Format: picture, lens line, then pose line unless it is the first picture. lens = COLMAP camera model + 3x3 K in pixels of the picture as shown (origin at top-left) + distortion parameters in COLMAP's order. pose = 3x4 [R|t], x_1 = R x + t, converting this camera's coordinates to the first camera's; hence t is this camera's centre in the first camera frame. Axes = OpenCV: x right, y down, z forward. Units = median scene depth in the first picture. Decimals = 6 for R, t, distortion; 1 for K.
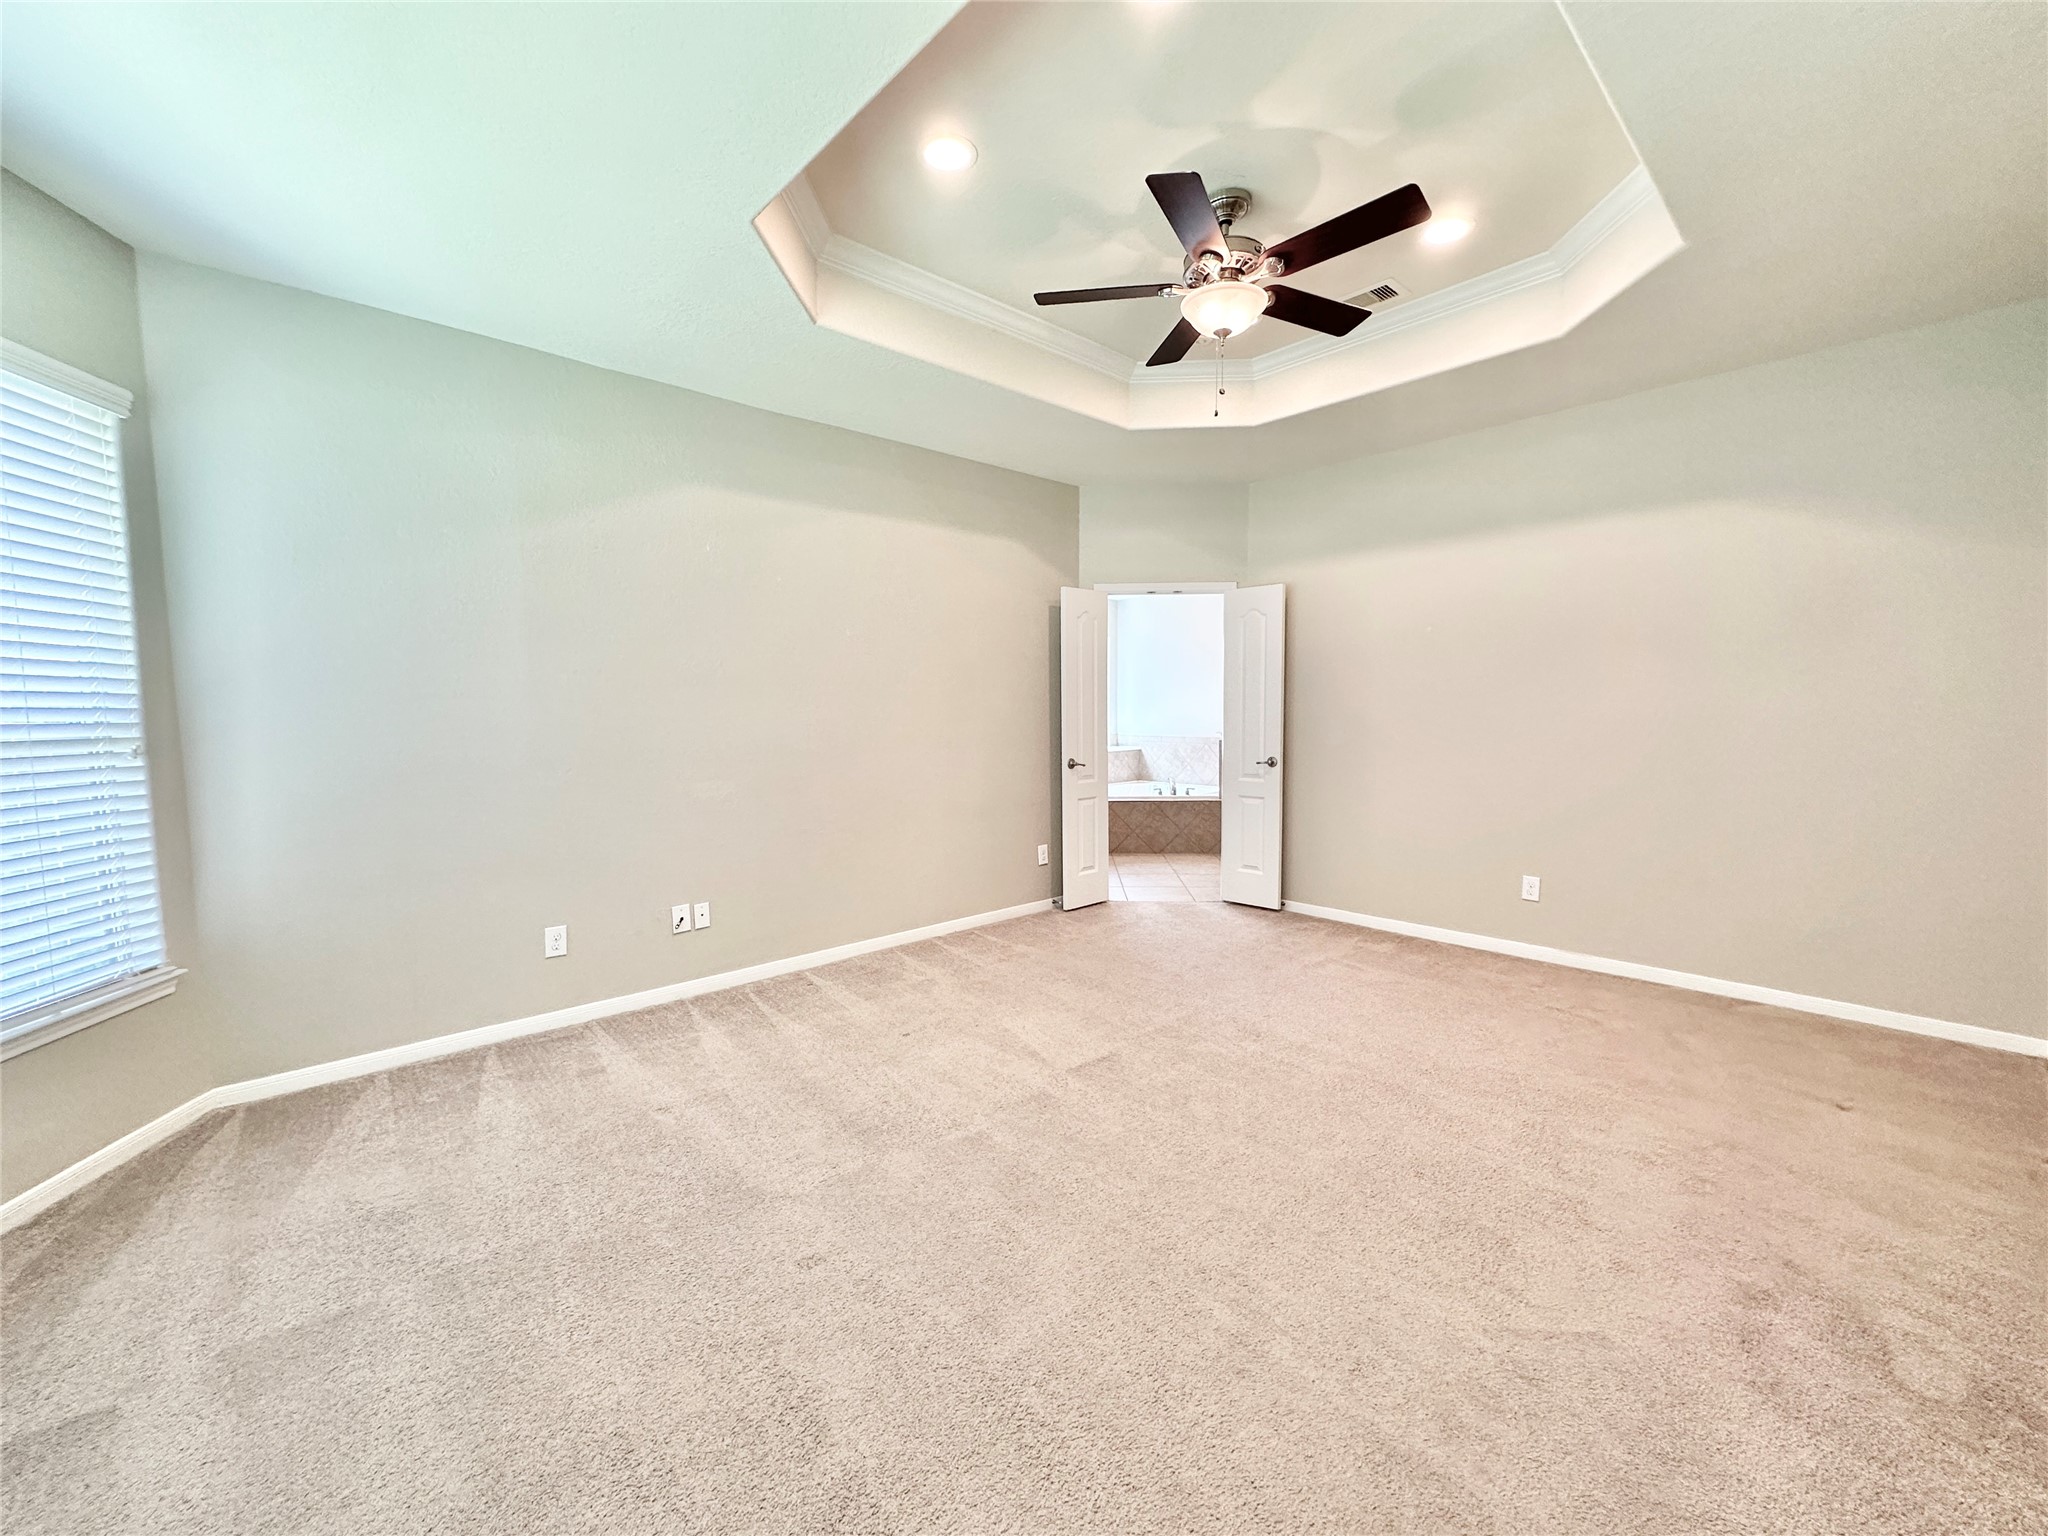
lens RADIAL K [[816.8, 0, 1022.9], [0, 816.8, 765.5], [0, 0, 1]] dist [-0.000823, 0.000345]
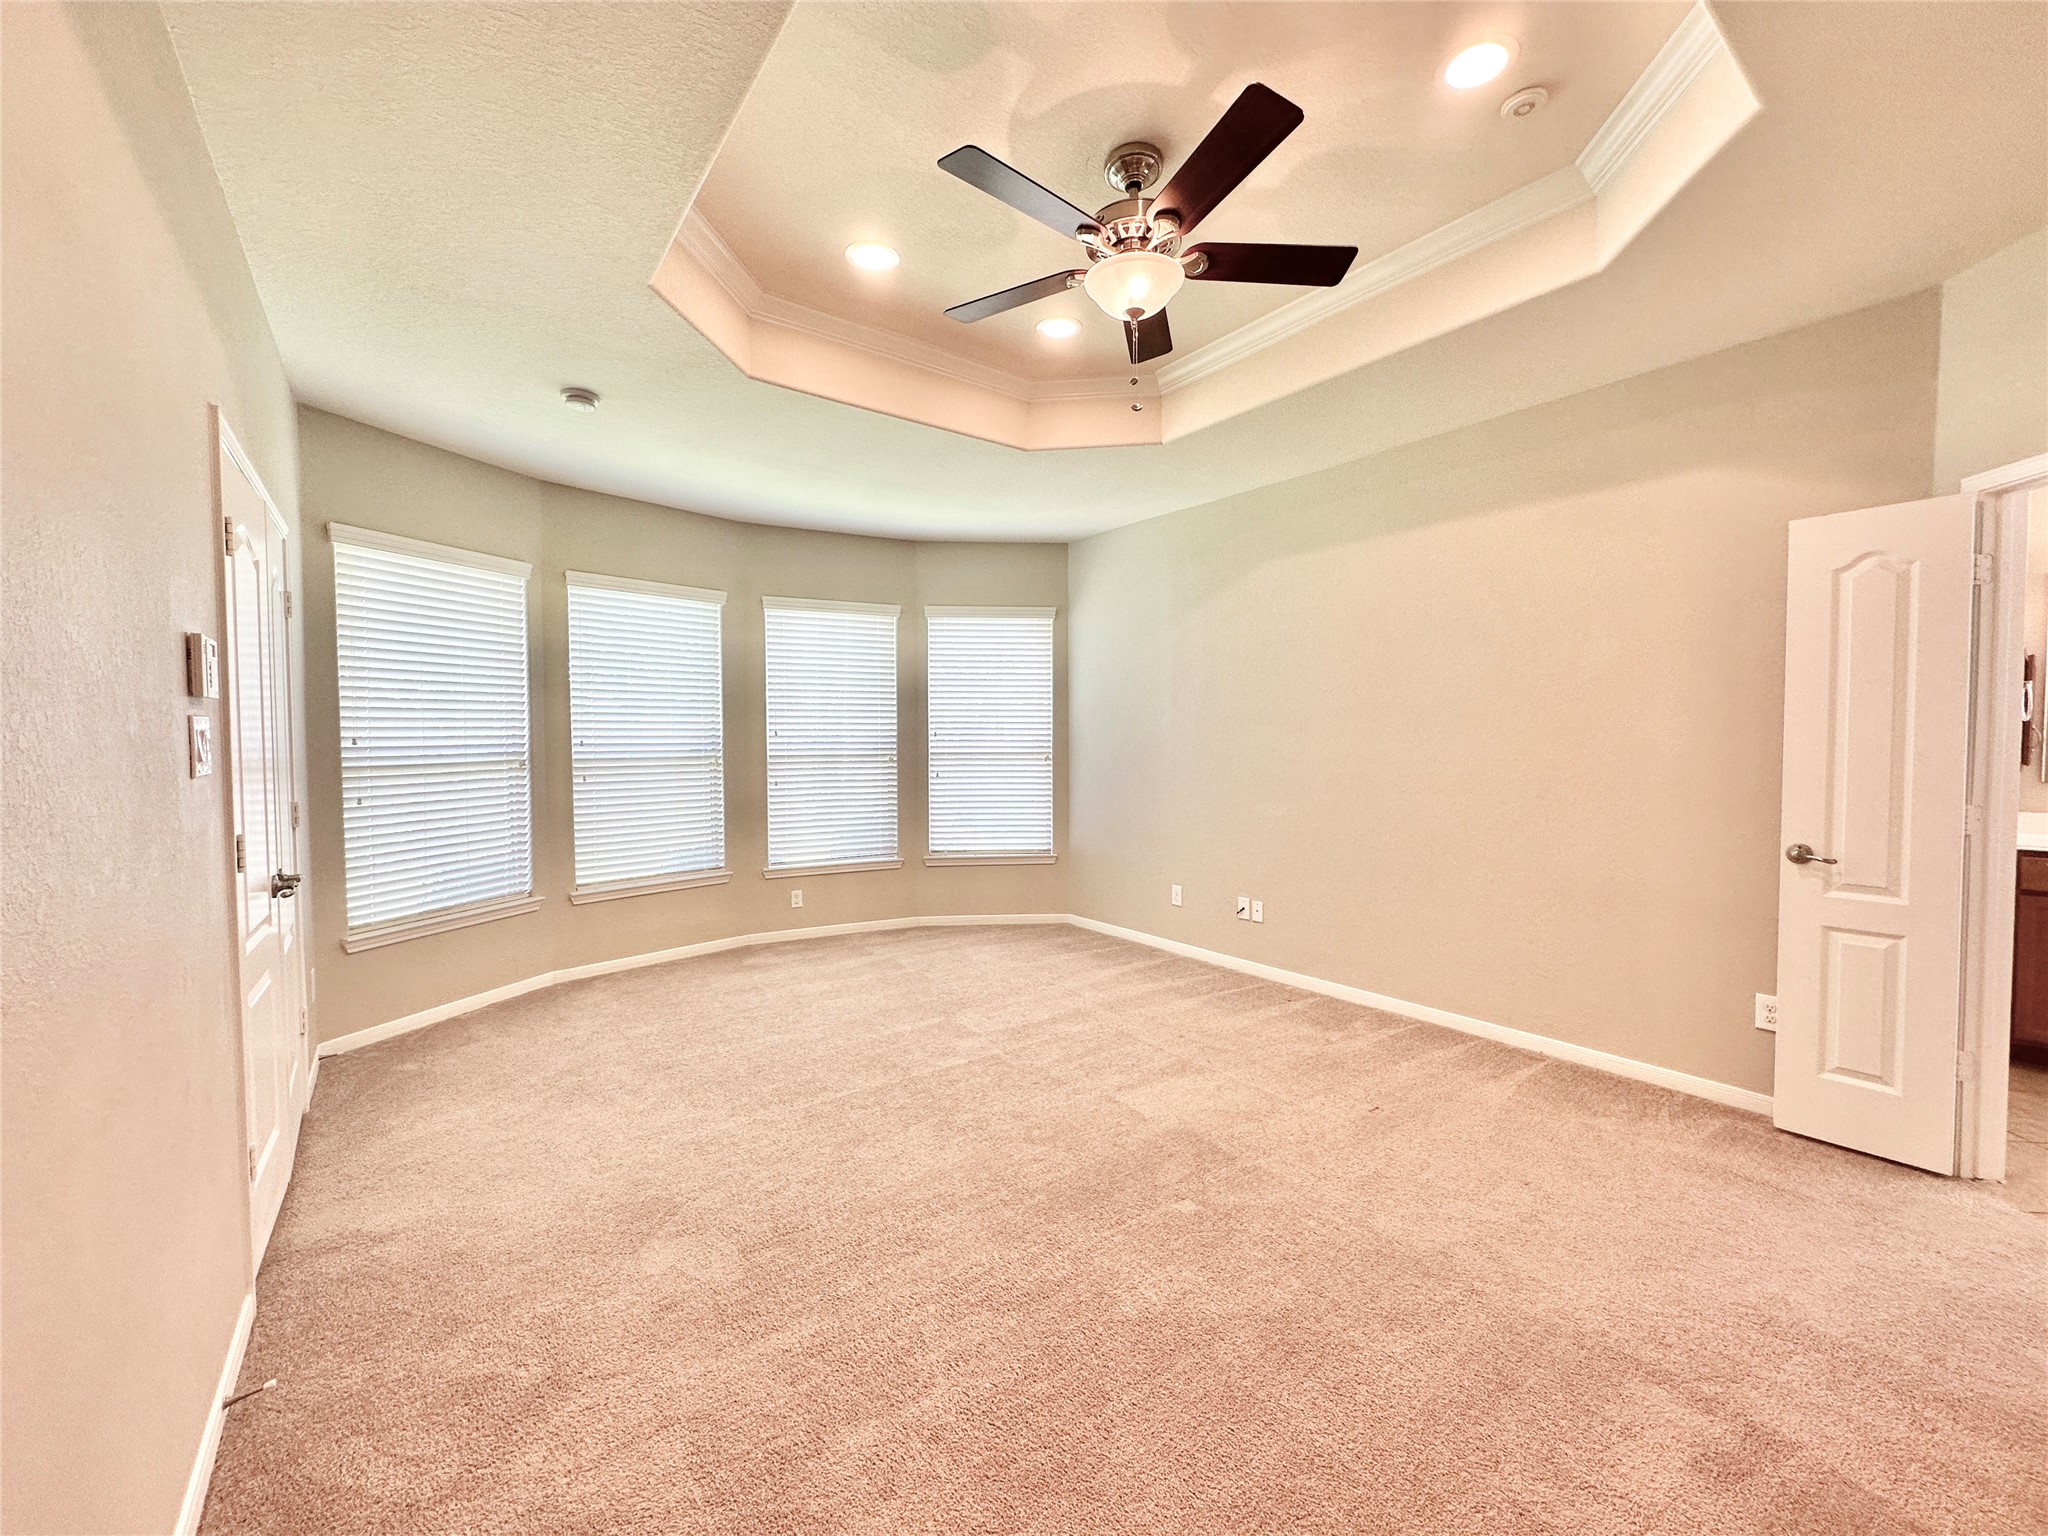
lens RADIAL K [[816.8, 0, 1022.9], [0, 816.8, 765.5], [0, 0, 1]] dist [-0.000823, 0.000345]
pose [[-0.091548, 0.041324, -0.994943, 0.832824], [-0.068126, 0.996538, 0.047658, -0.066984], [0.993468, 0.072145, -0.088416, 0.734662]]
